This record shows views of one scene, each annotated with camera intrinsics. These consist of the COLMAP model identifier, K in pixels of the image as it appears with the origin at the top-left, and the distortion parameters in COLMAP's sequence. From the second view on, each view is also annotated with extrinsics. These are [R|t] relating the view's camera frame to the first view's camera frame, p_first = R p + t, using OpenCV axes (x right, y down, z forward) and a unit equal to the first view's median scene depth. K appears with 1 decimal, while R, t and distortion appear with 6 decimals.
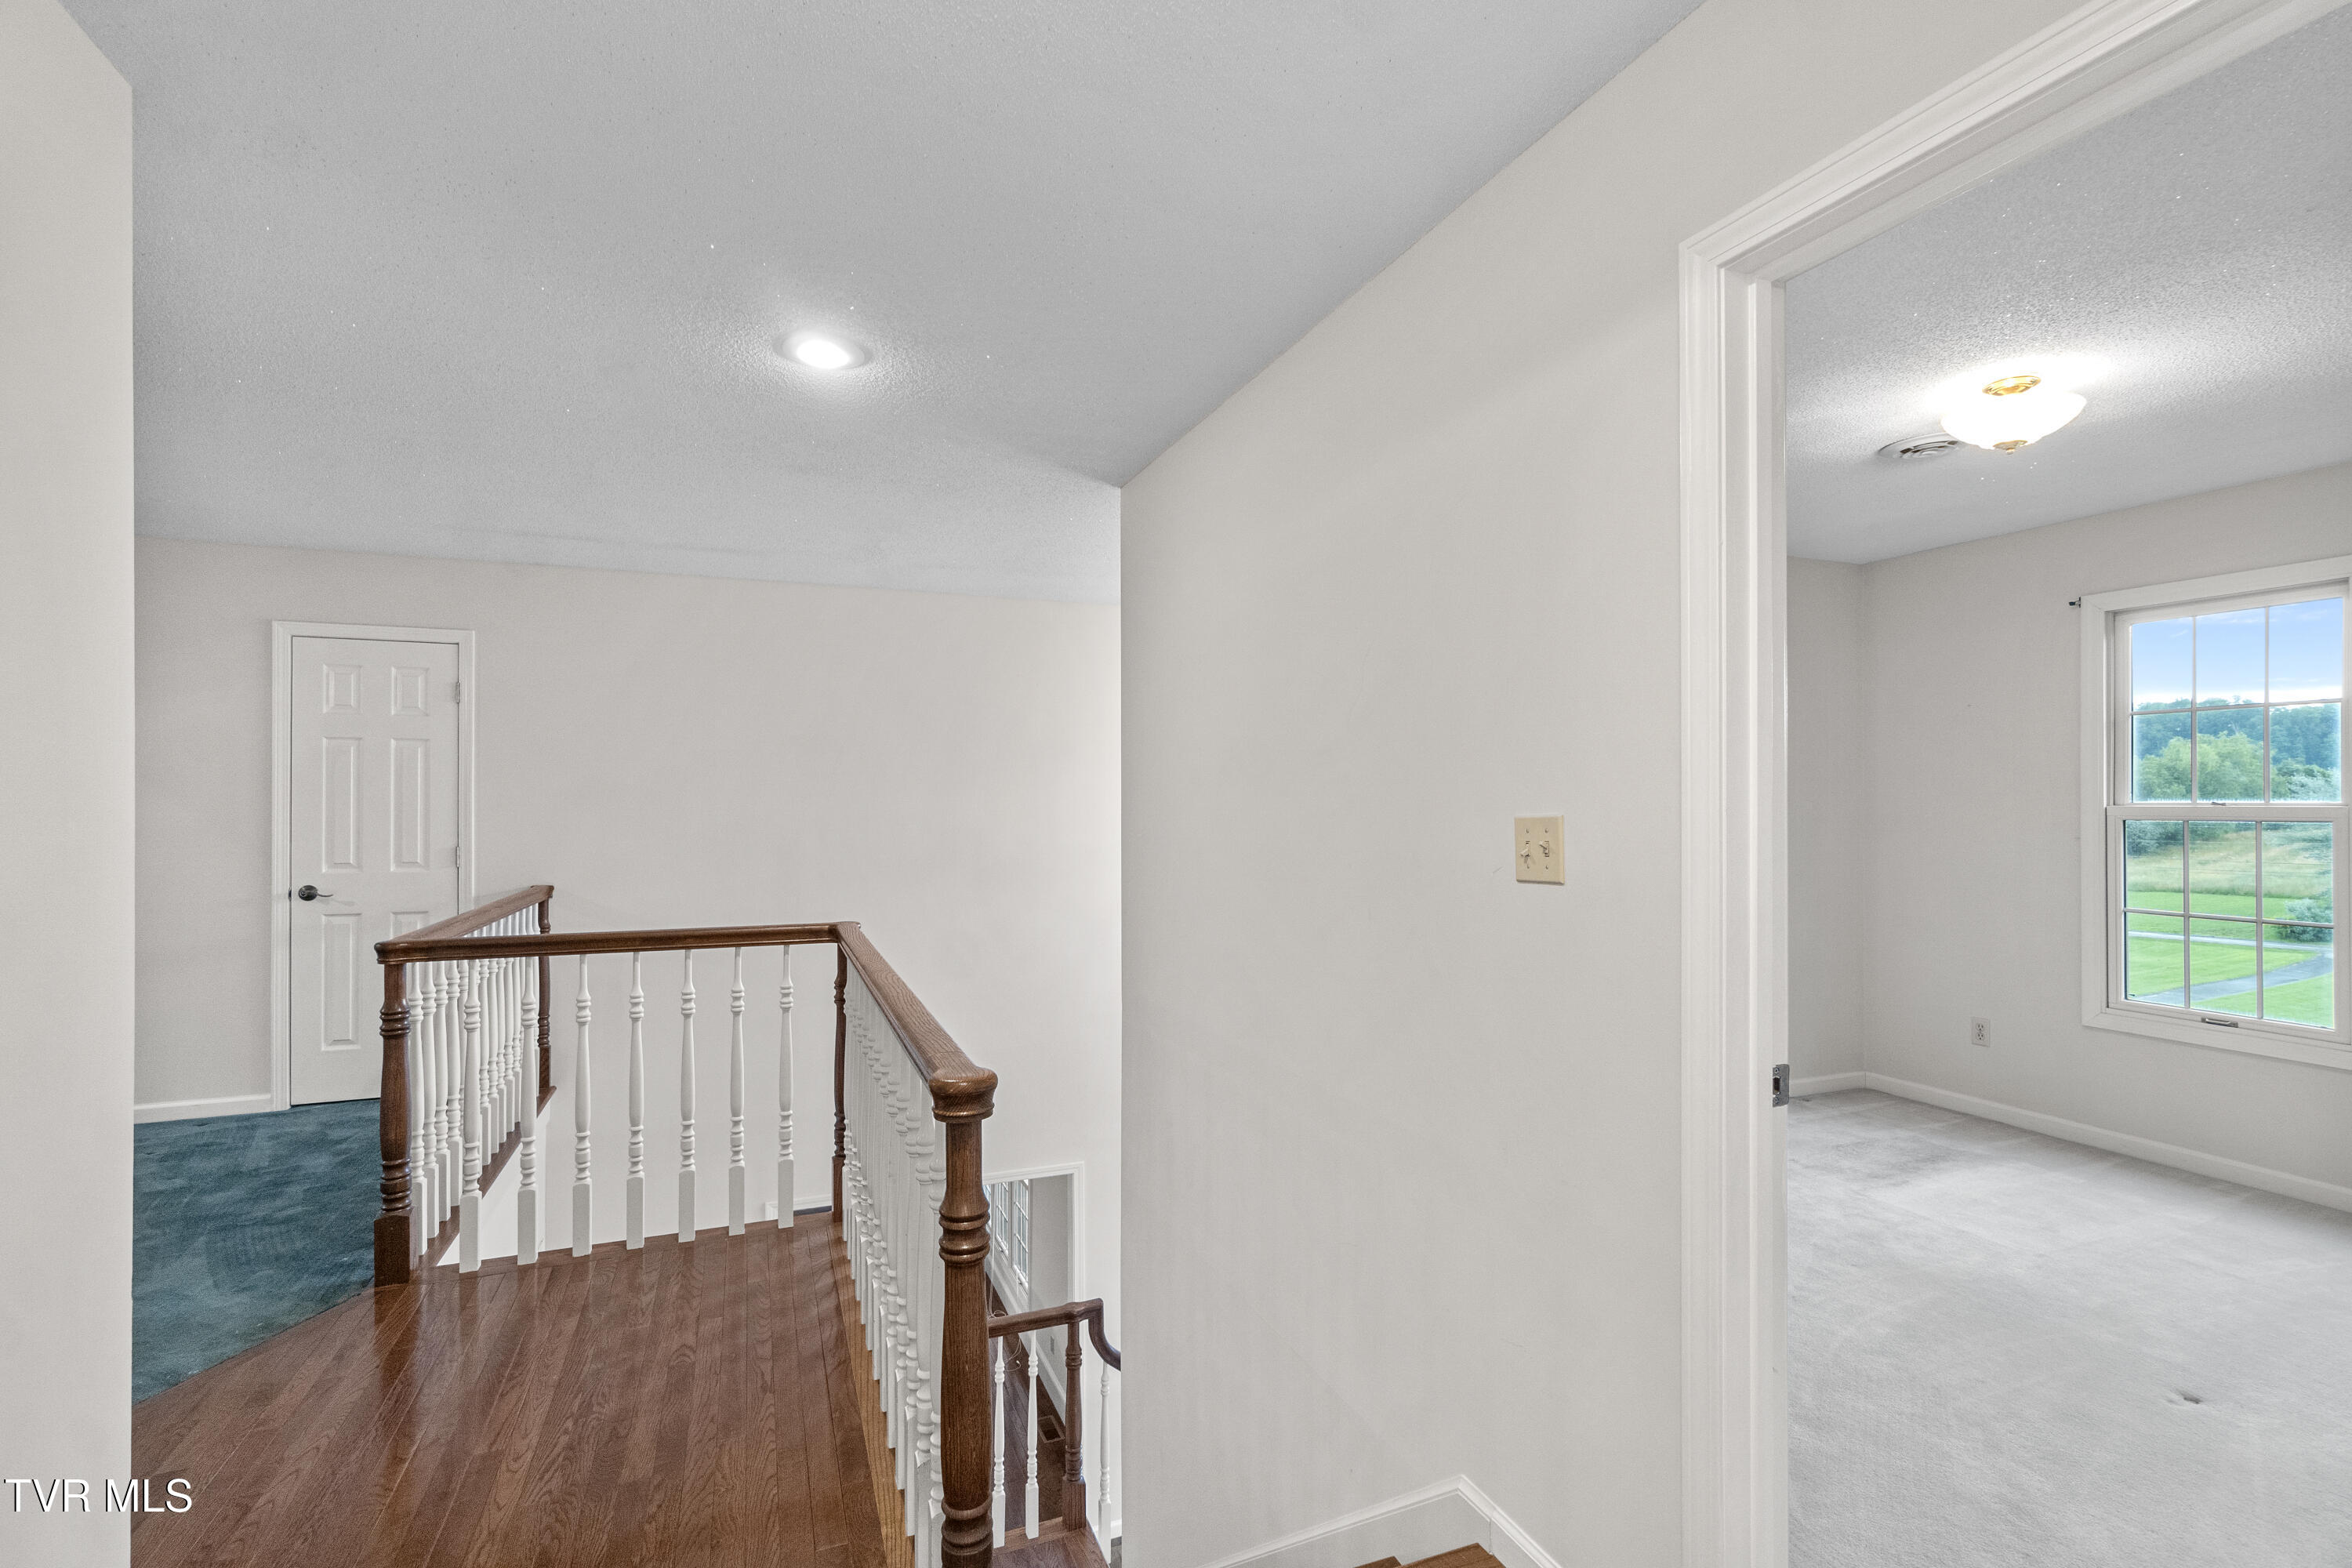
lens RADIAL K [[1047.9, 0, 1165.5], [0, 1047.9, 803.2], [0, 0, 1]] dist [0.000599, -0.000106]
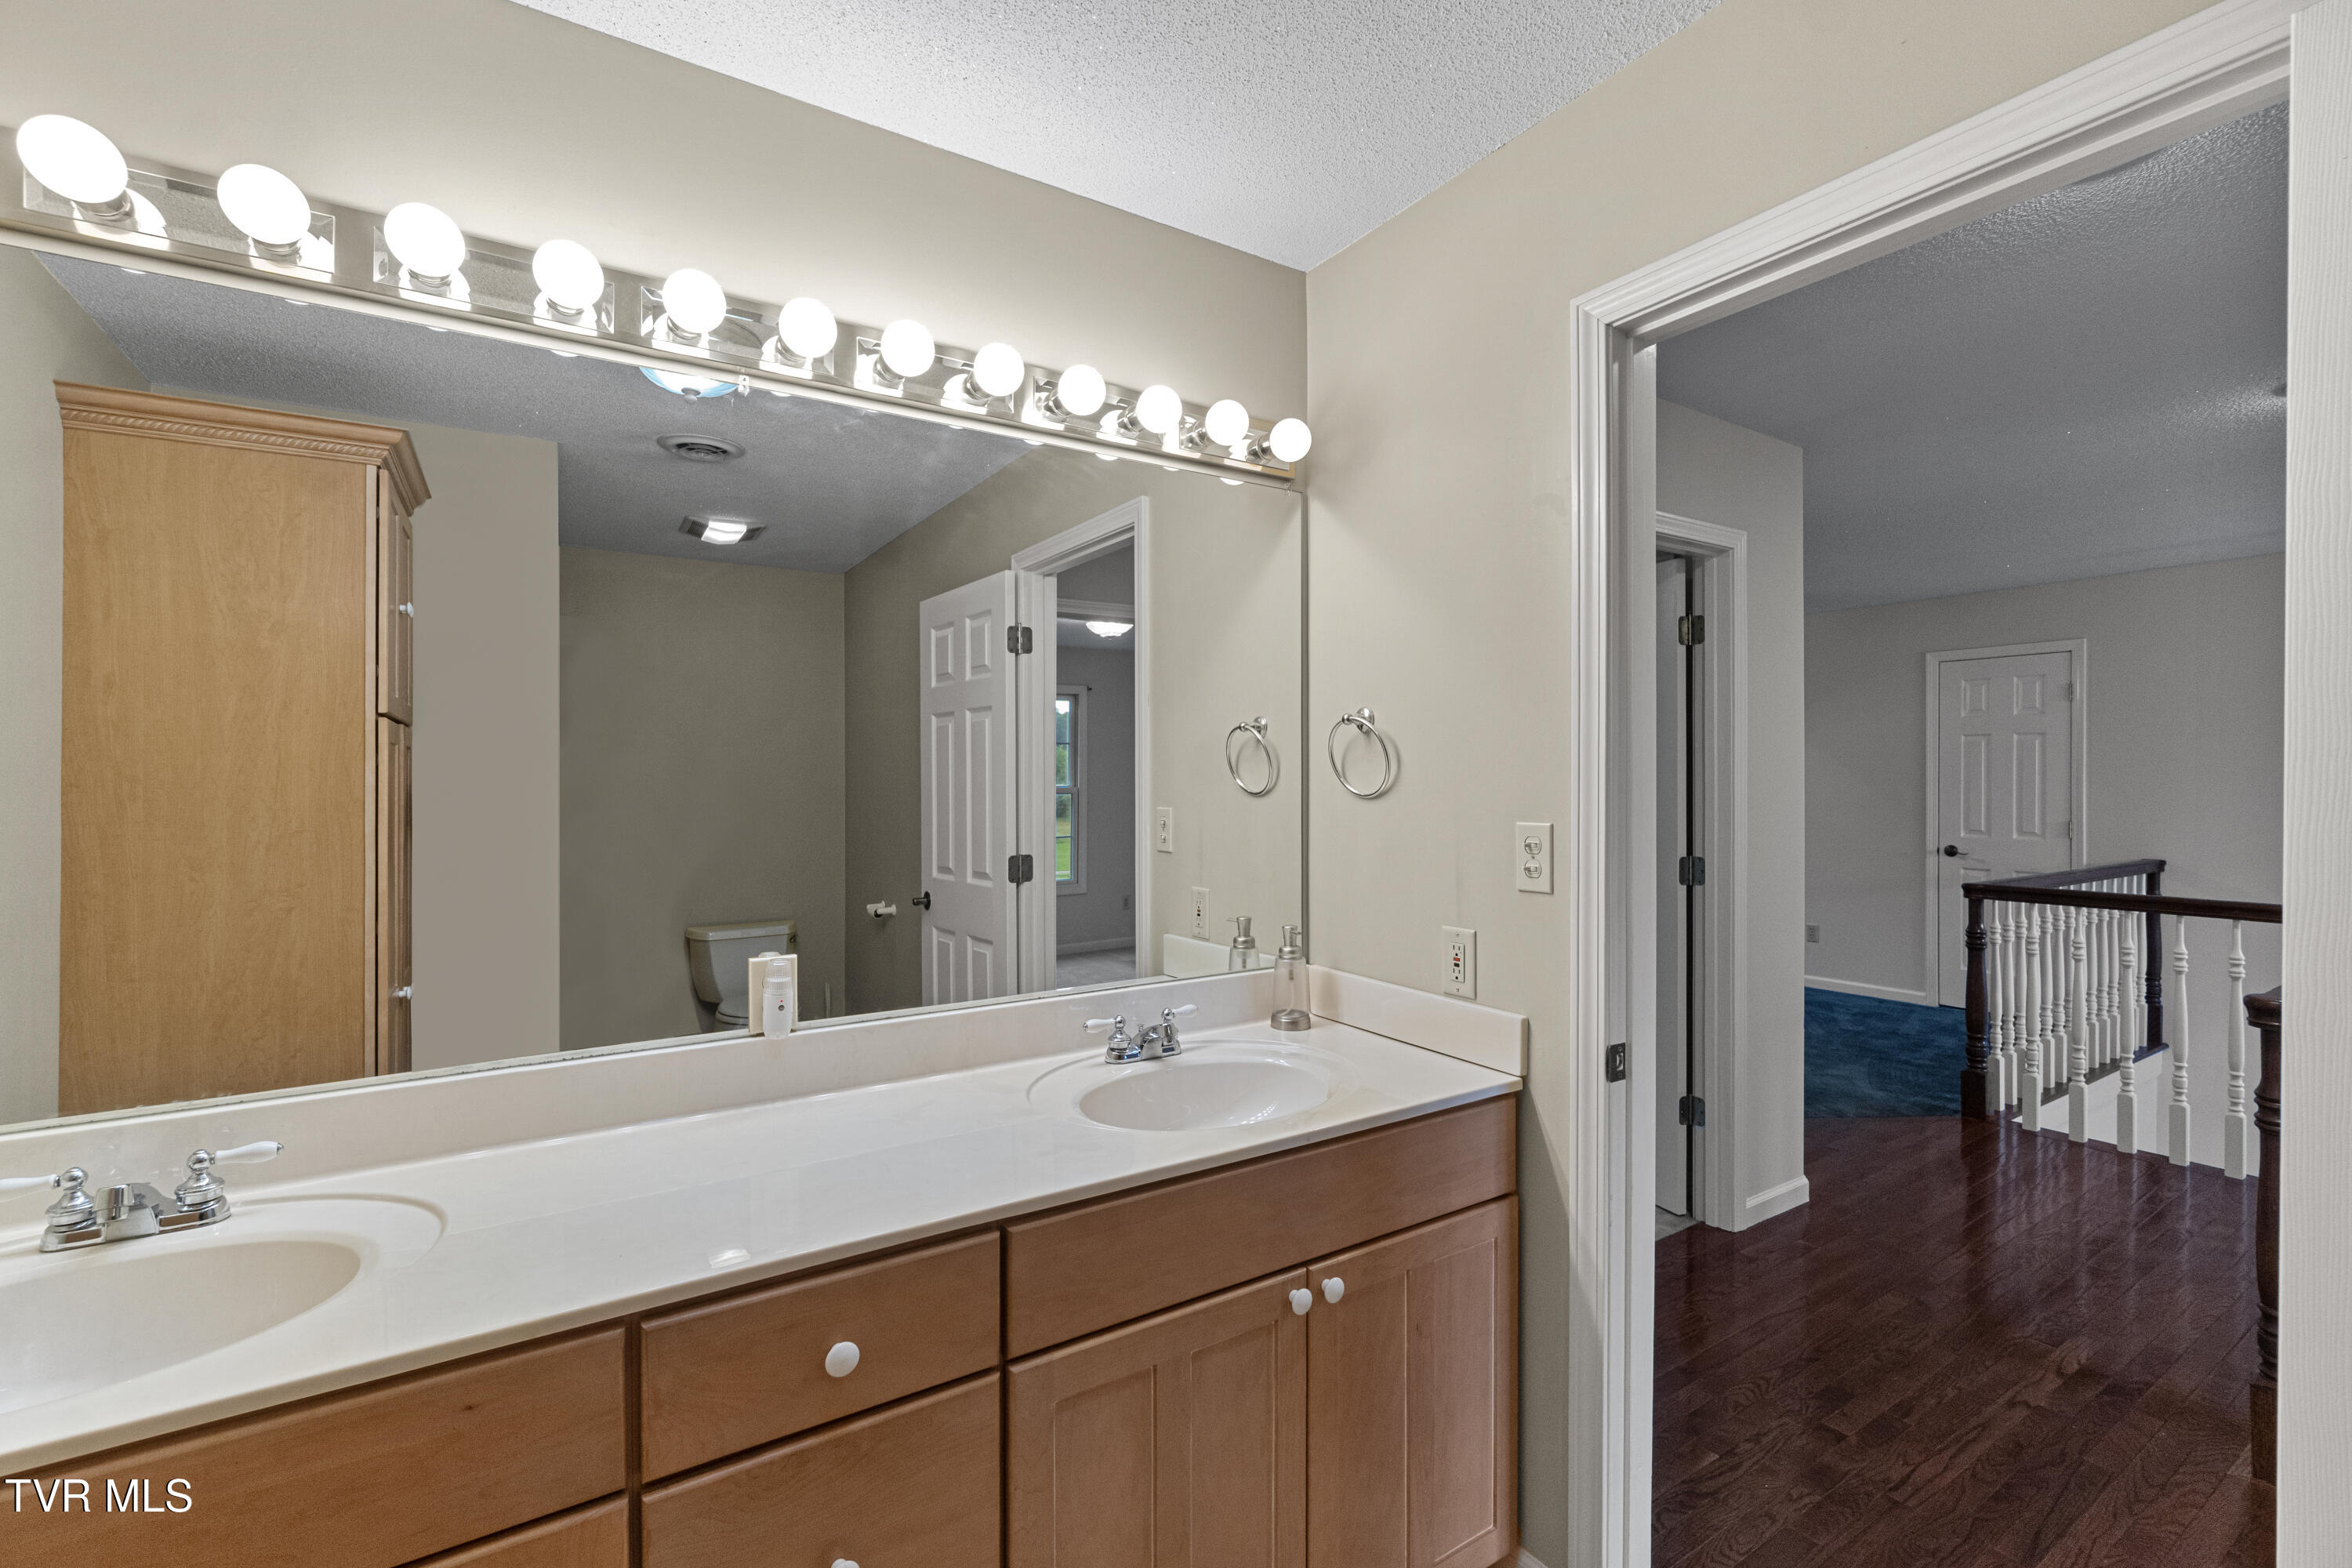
lens RADIAL K [[1047.9, 0, 1158.8], [0, 1047.9, 776.1], [0, 0, 1]] dist [0.000599, -0.000106]
pose [[0.181071, -0.003206, -0.983465, 0.410305], [0.004058, 0.999989, -0.002513, -0.014612], [0.983462, -0.003536, 0.181082, -0.313280]]
